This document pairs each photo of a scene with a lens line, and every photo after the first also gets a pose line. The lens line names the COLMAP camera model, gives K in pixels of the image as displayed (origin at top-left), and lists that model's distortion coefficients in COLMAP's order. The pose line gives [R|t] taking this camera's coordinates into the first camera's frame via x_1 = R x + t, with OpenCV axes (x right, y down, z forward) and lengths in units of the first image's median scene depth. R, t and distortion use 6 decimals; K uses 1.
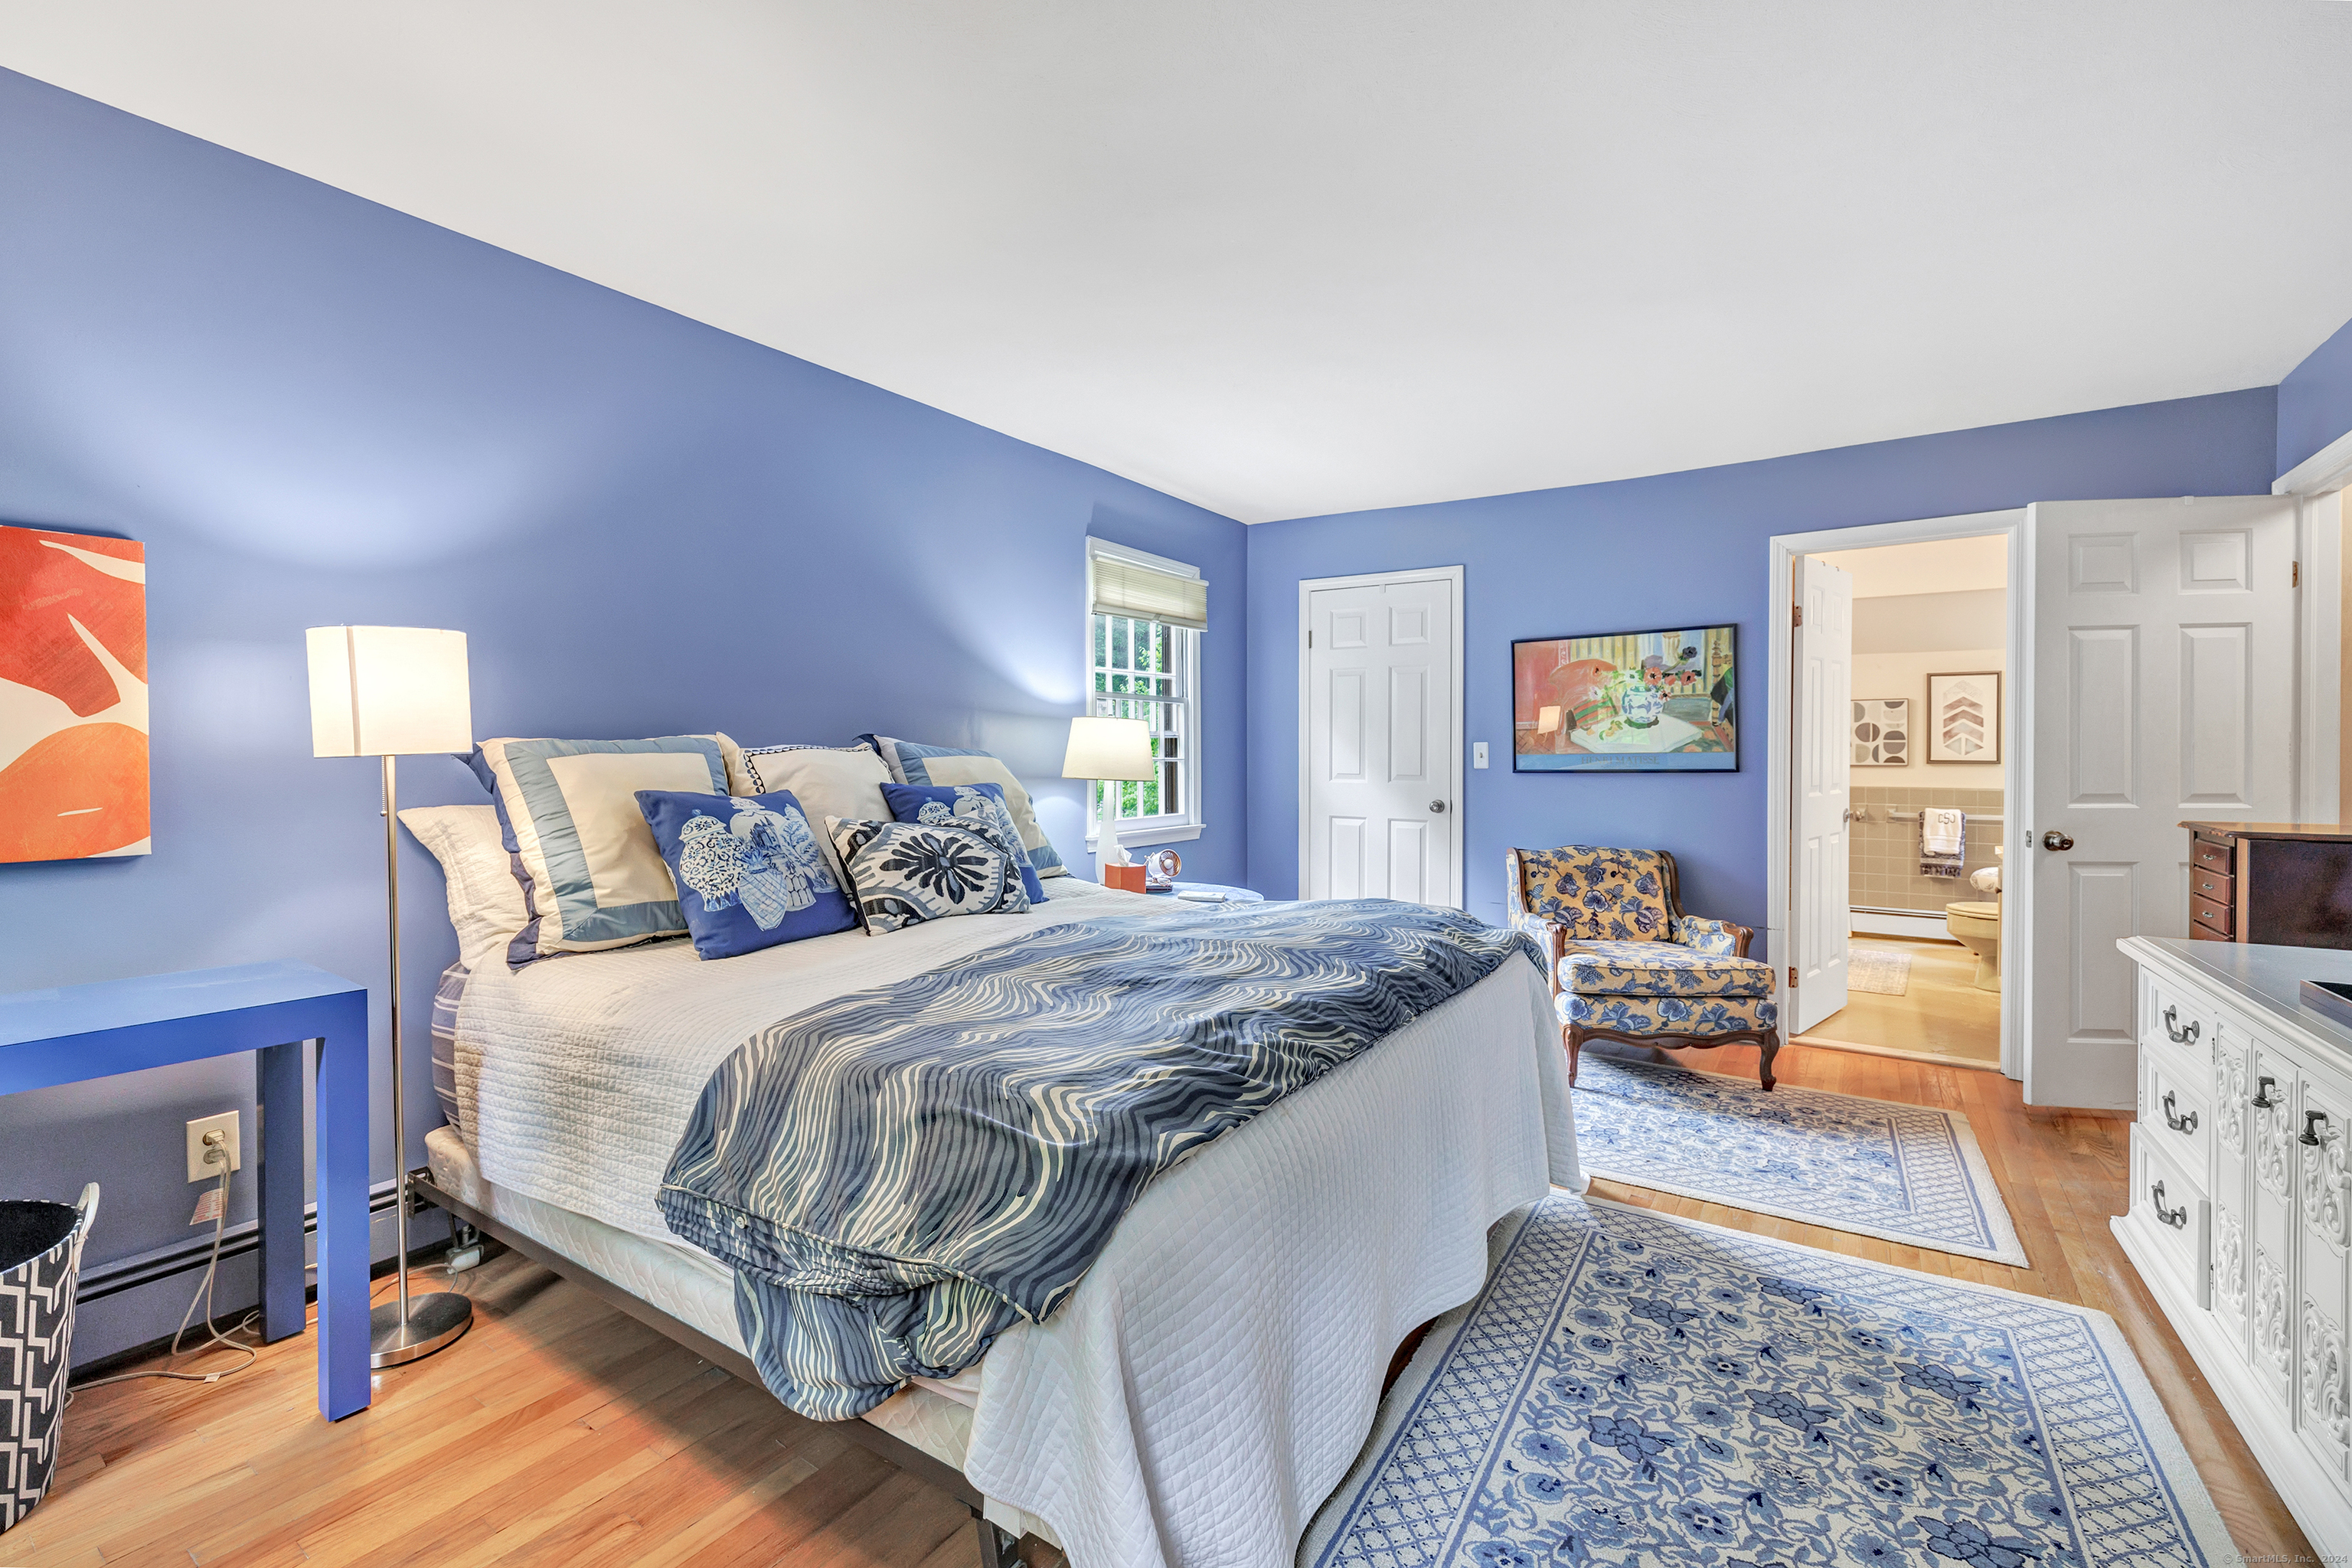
lens RADIAL K [[1006.5, 0, 1159.5], [0, 1006.5, 759.0], [0, 0, 1]] dist [-0.000123, -0.000566]
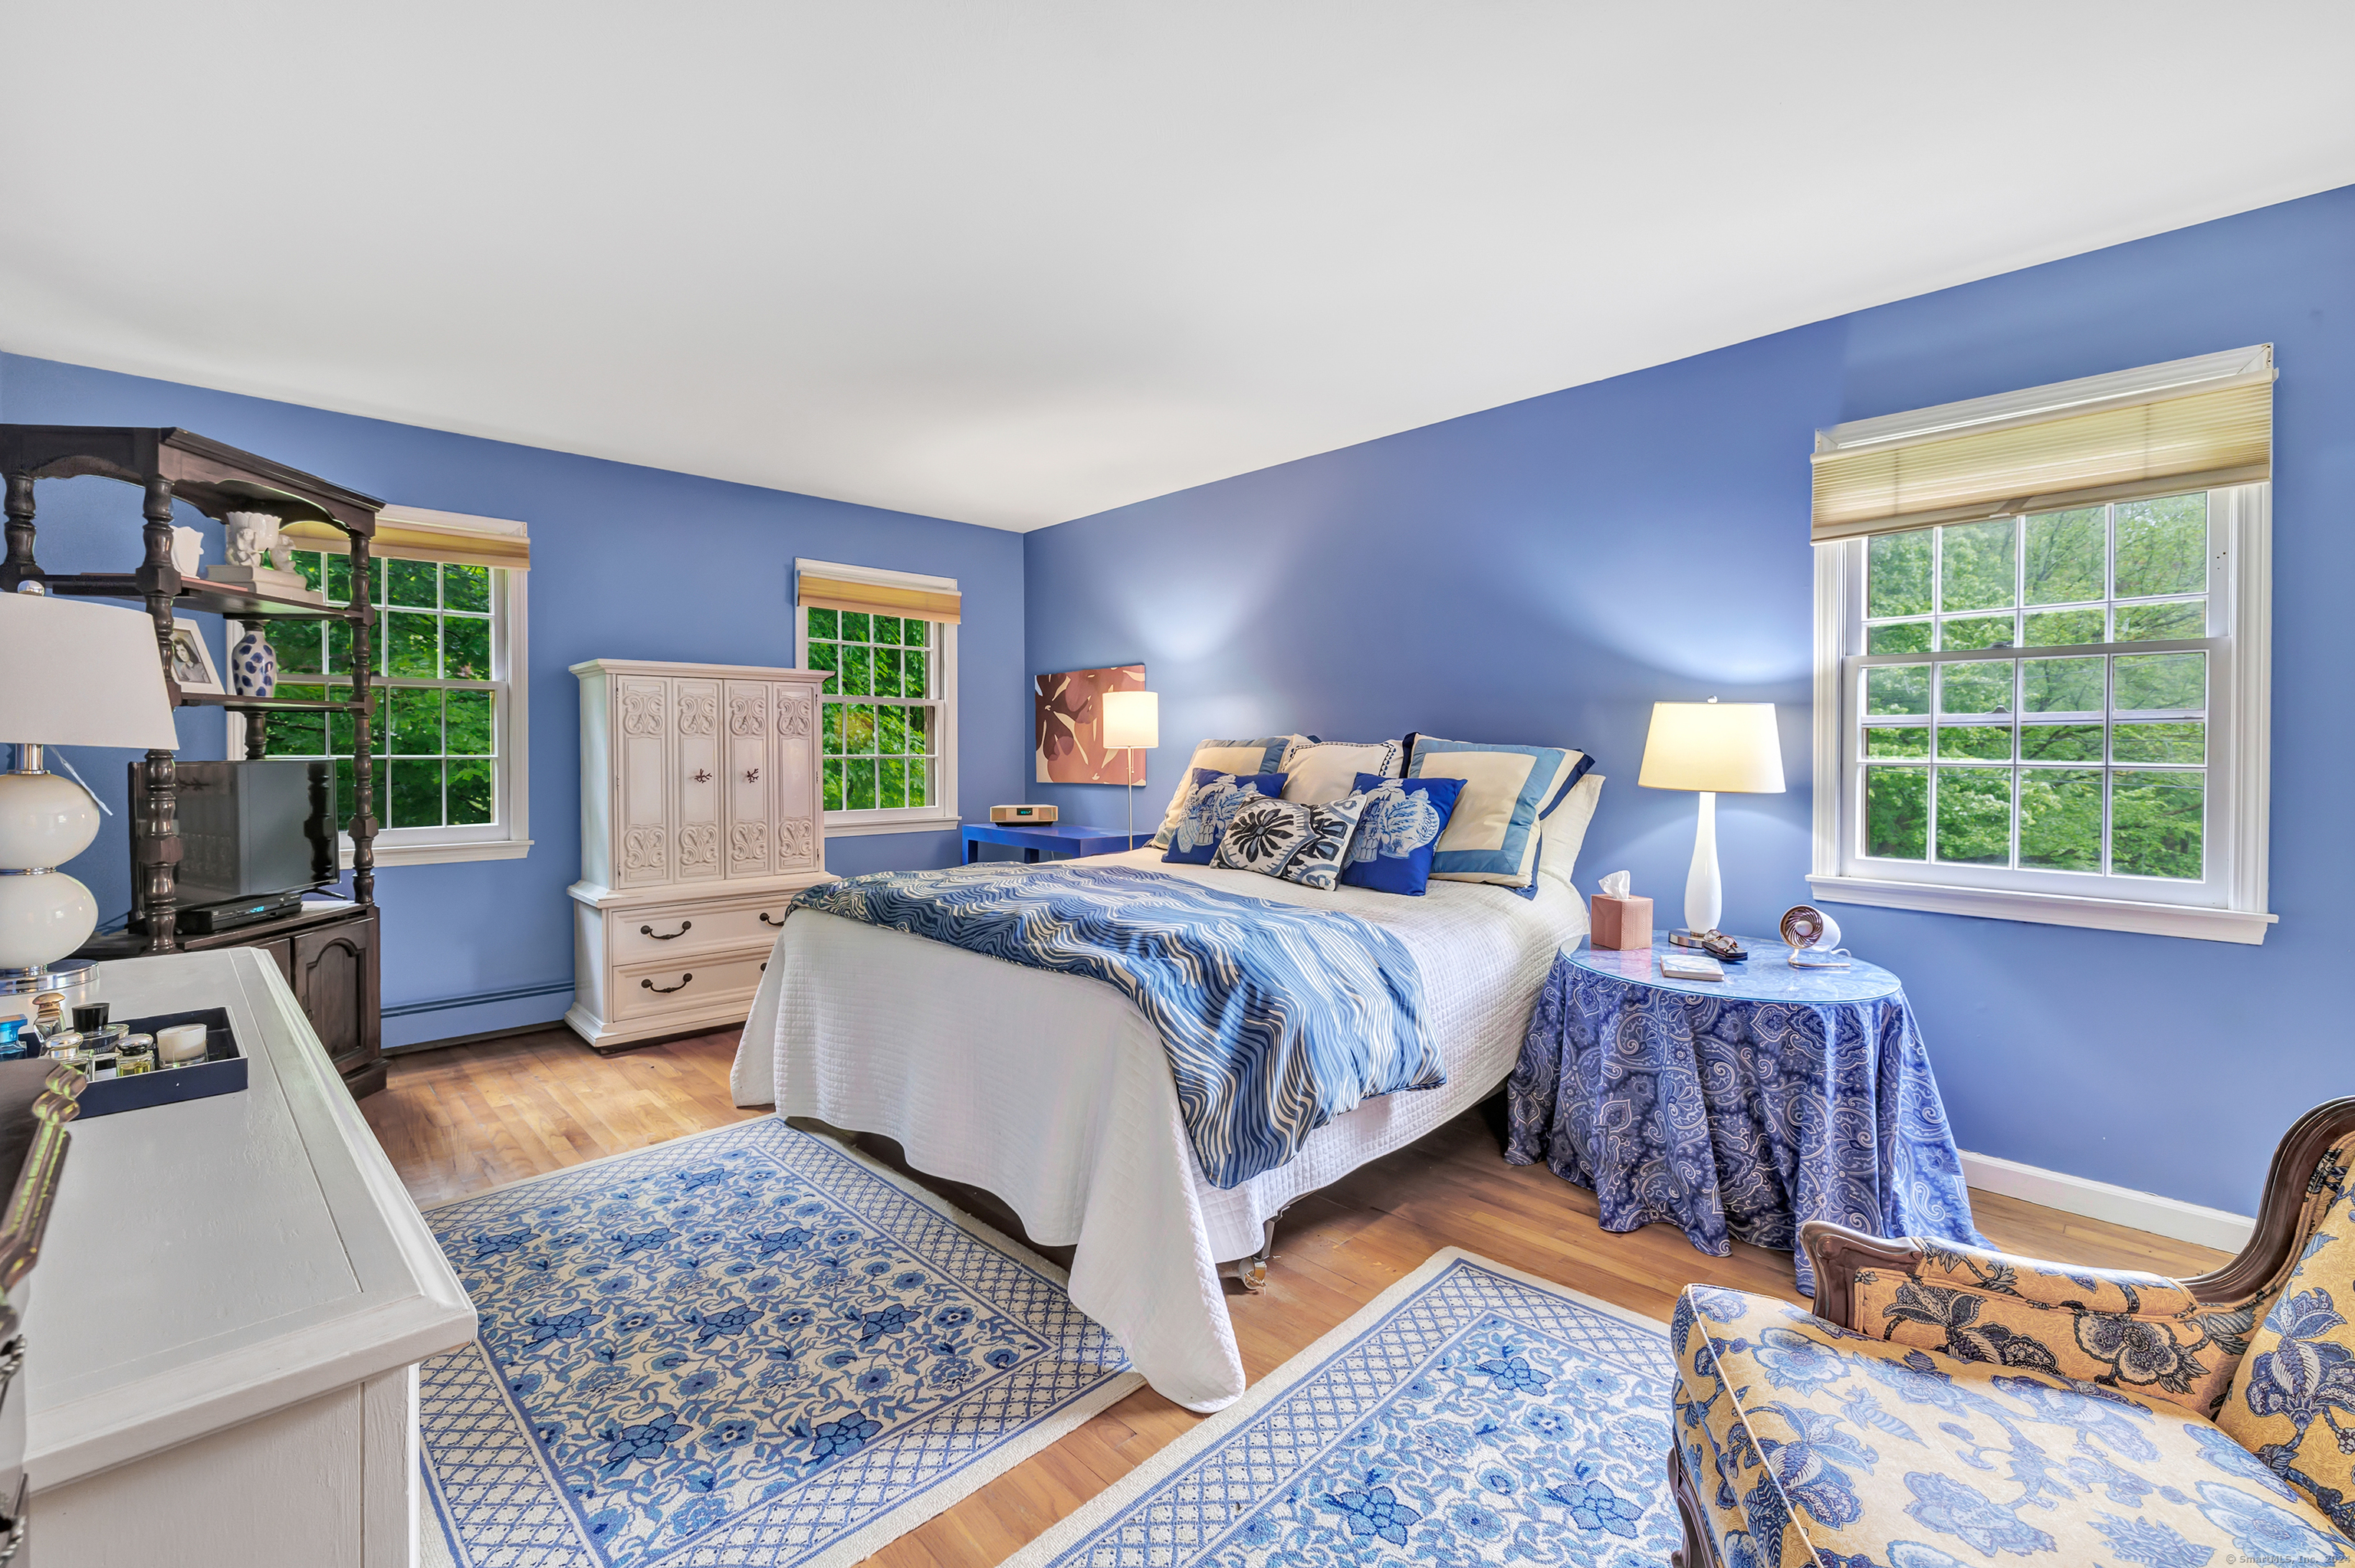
lens RADIAL K [[1007.6, 0, 1161.0], [0, 1007.6, 759.0], [0, 0, 1]] dist [-0.000123, -0.000566]
pose [[-0.209557, 0.010442, -0.977741, 1.556129], [-0.014131, 0.999806, 0.013707, -0.009527], [0.977694, 0.016688, -0.209369, 1.632280]]
